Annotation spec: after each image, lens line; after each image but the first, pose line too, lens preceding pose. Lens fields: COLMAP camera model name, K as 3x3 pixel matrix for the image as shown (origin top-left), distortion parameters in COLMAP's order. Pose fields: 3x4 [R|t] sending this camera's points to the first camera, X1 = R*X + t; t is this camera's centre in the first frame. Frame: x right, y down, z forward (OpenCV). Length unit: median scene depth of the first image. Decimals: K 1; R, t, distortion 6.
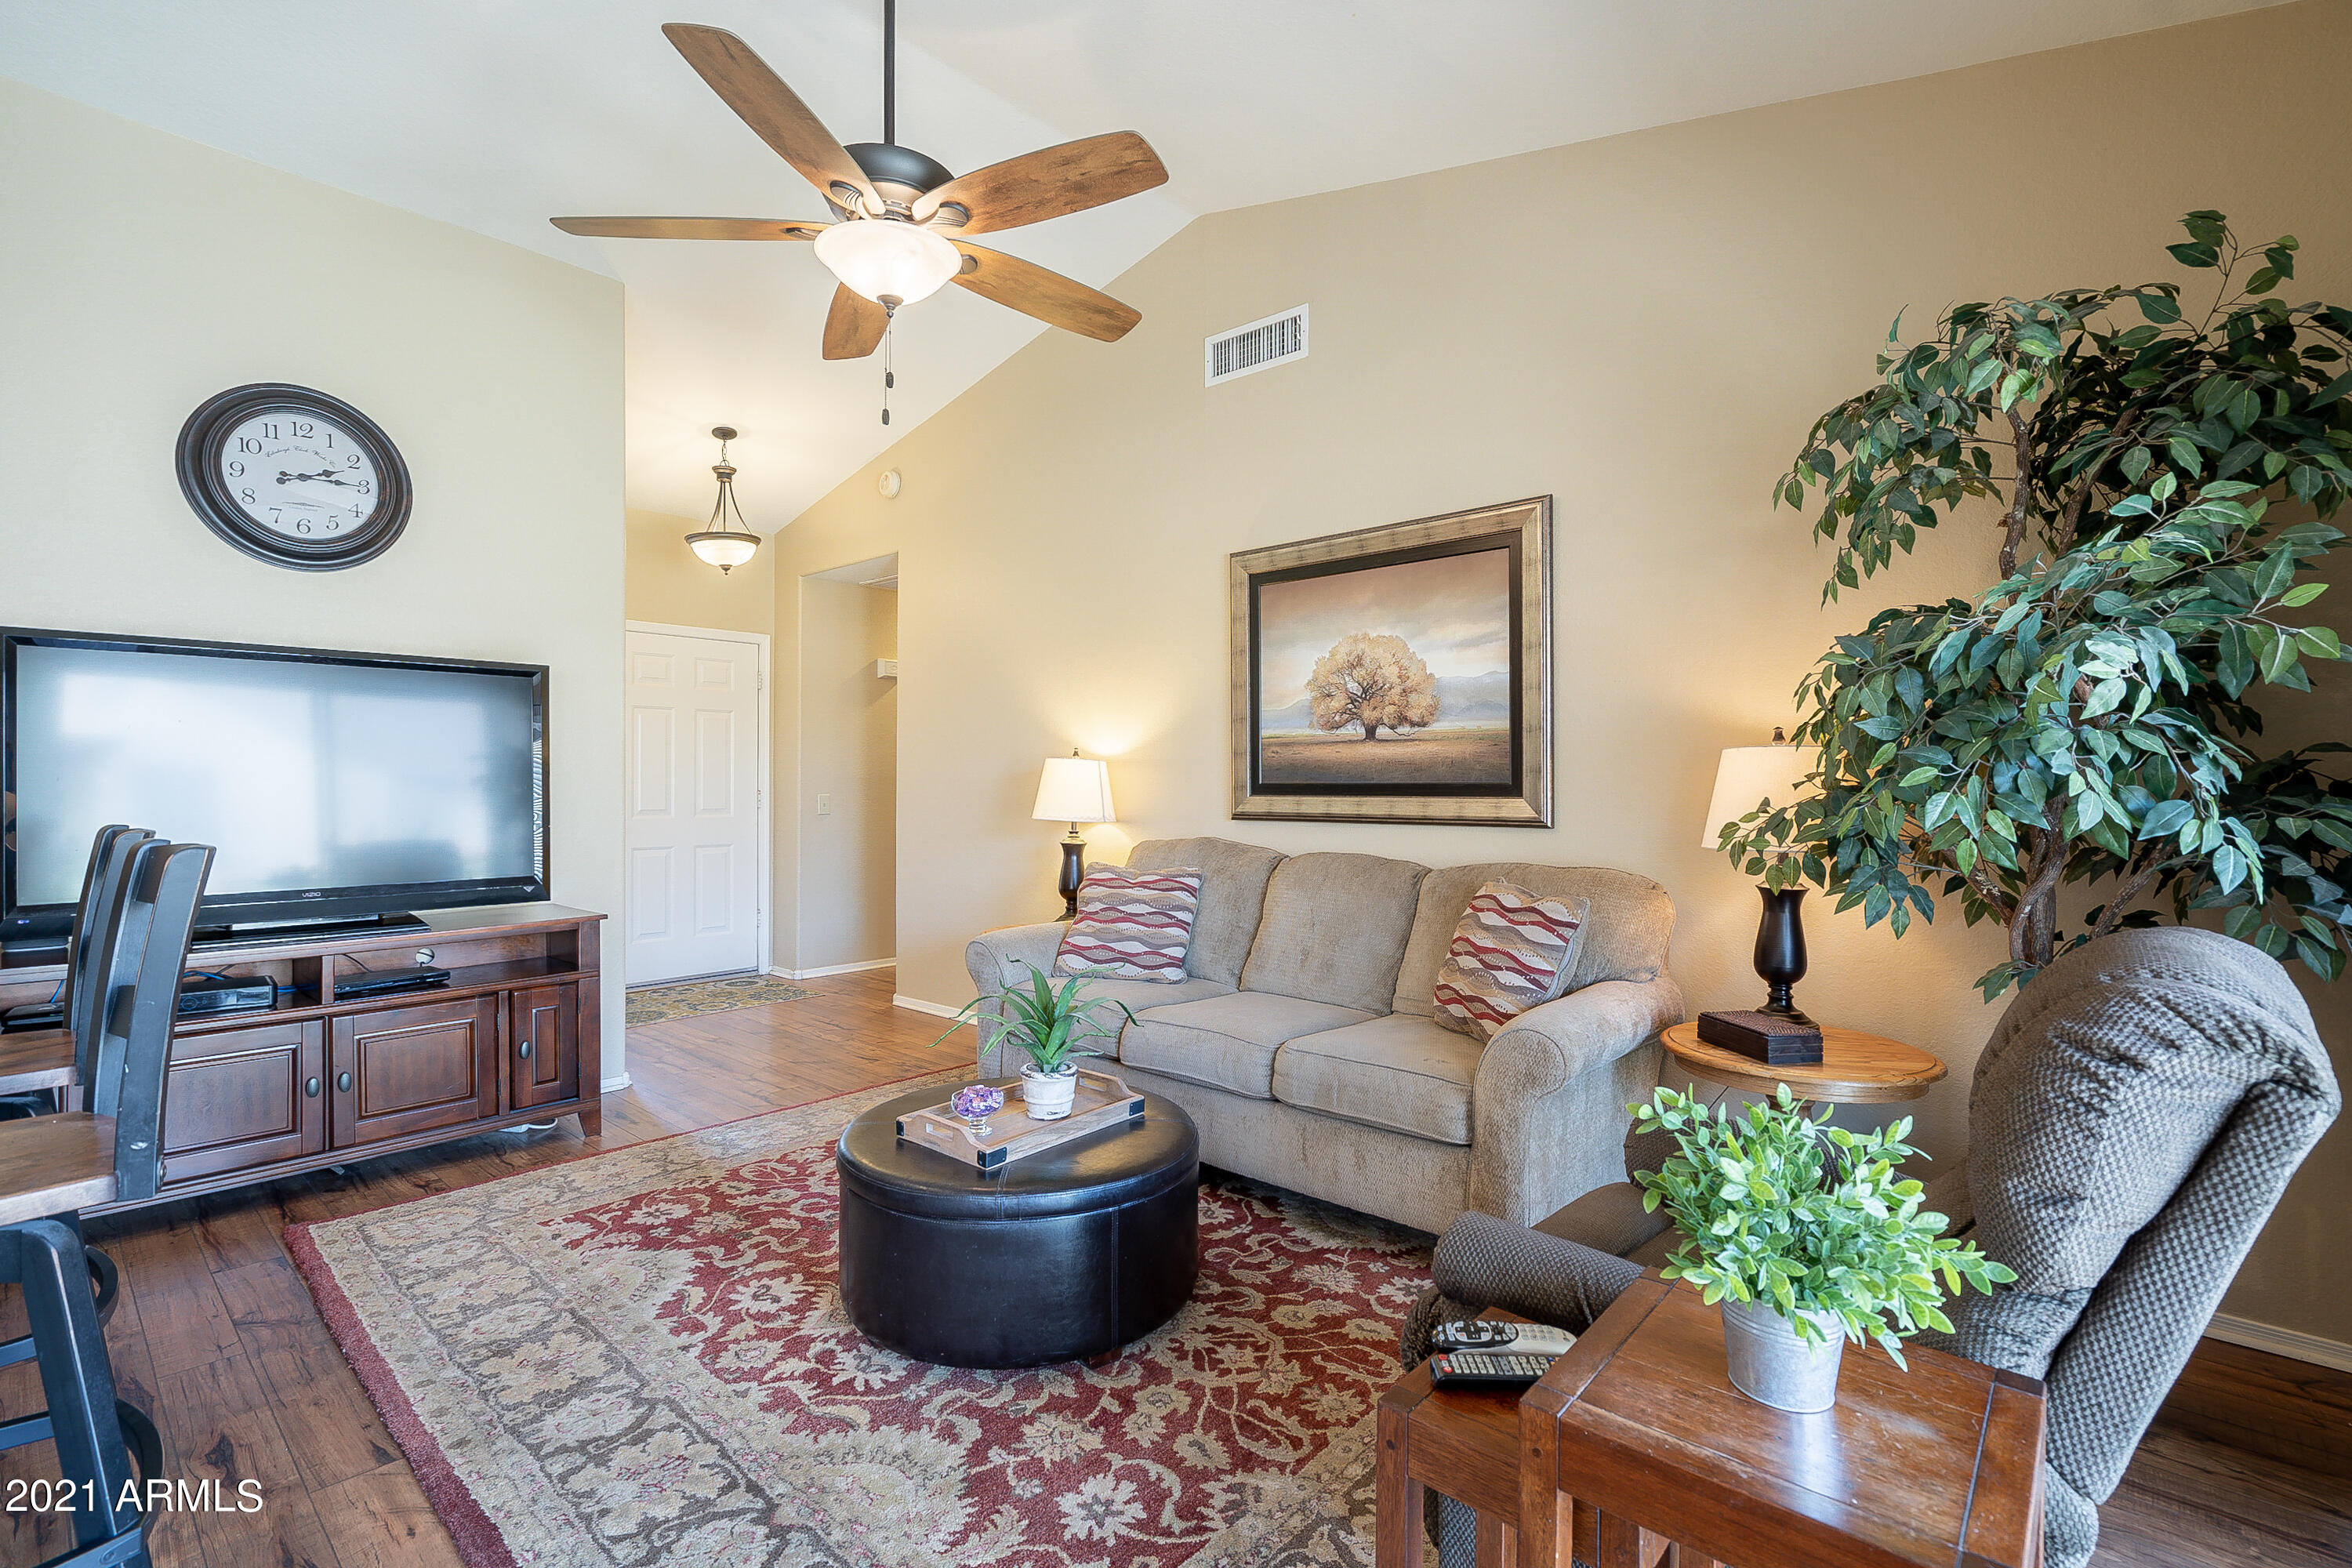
lens RADIAL K [[1084.3, 0, 1169.2], [0, 1084.3, 772.8], [0, 0, 1]] dist [-0.000761, 0.000236]
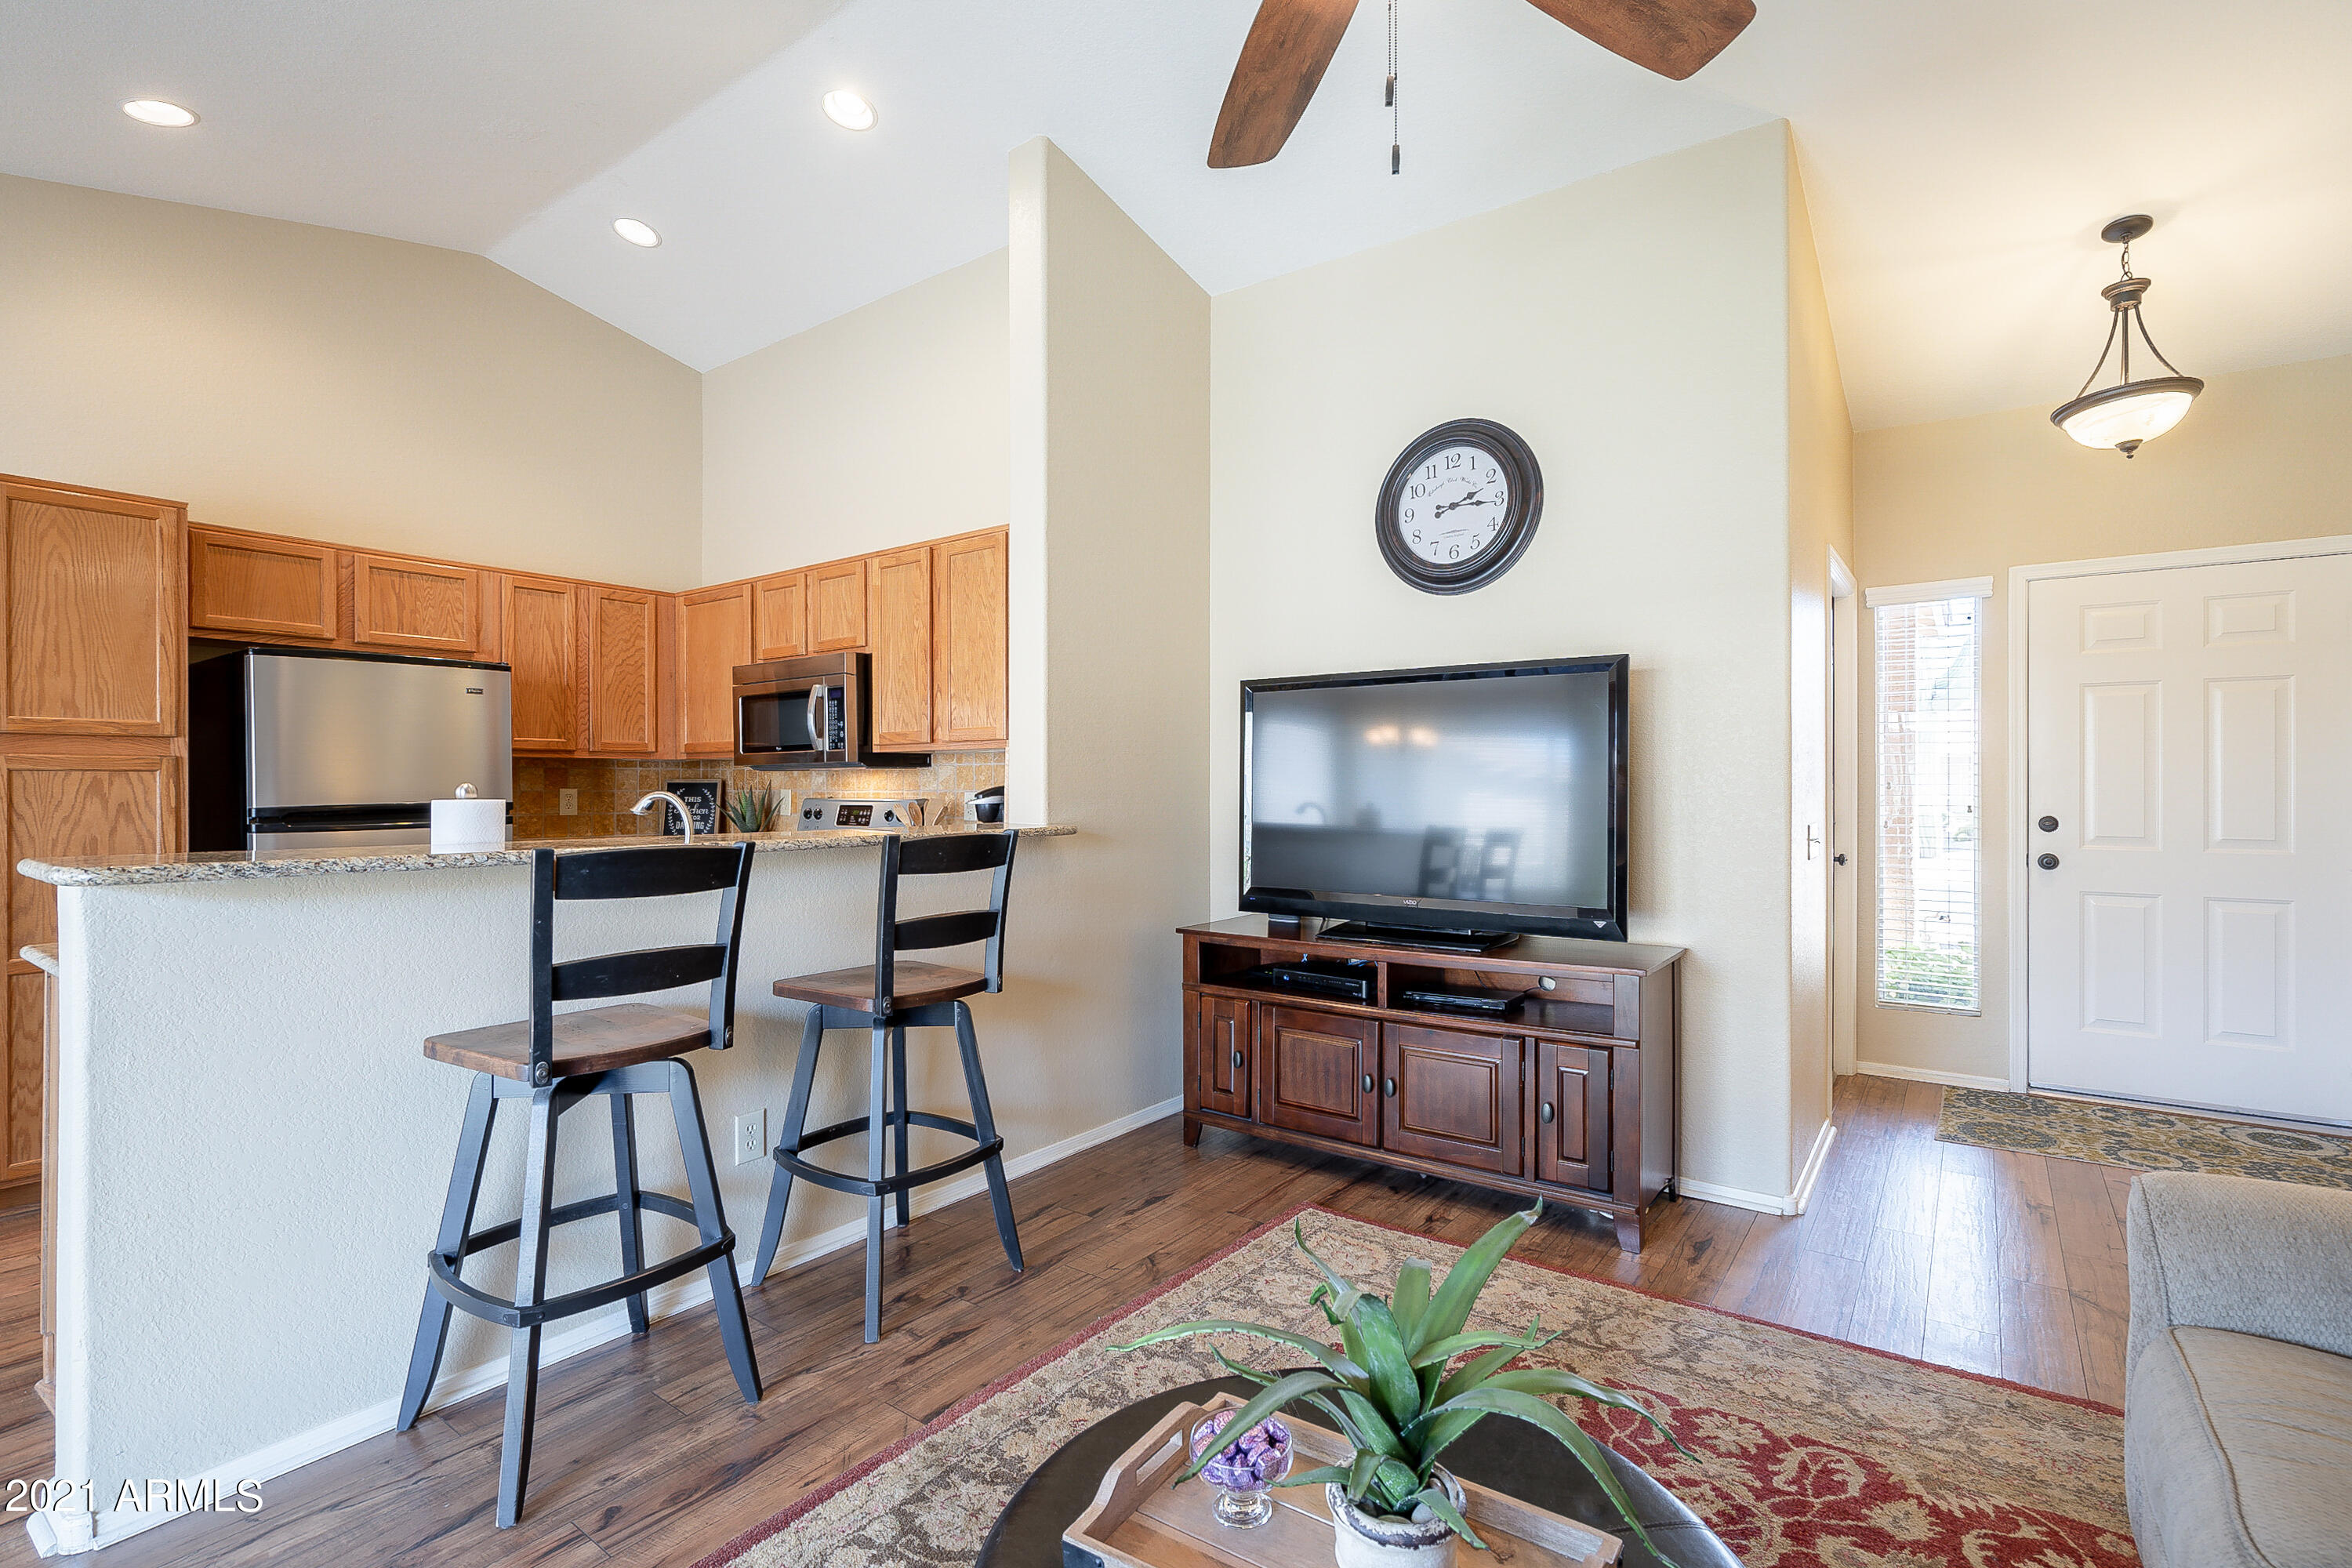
lens RADIAL K [[1084.3, 0, 1188.9], [0, 1084.3, 790.4], [0, 0, 1]] dist [-0.000761, 0.000236]
pose [[0.110220, 0.009157, -0.993865, 0.210374], [0.007167, 0.999924, 0.010007, -0.009184], [0.993881, -0.008226, 0.110146, 0.600630]]
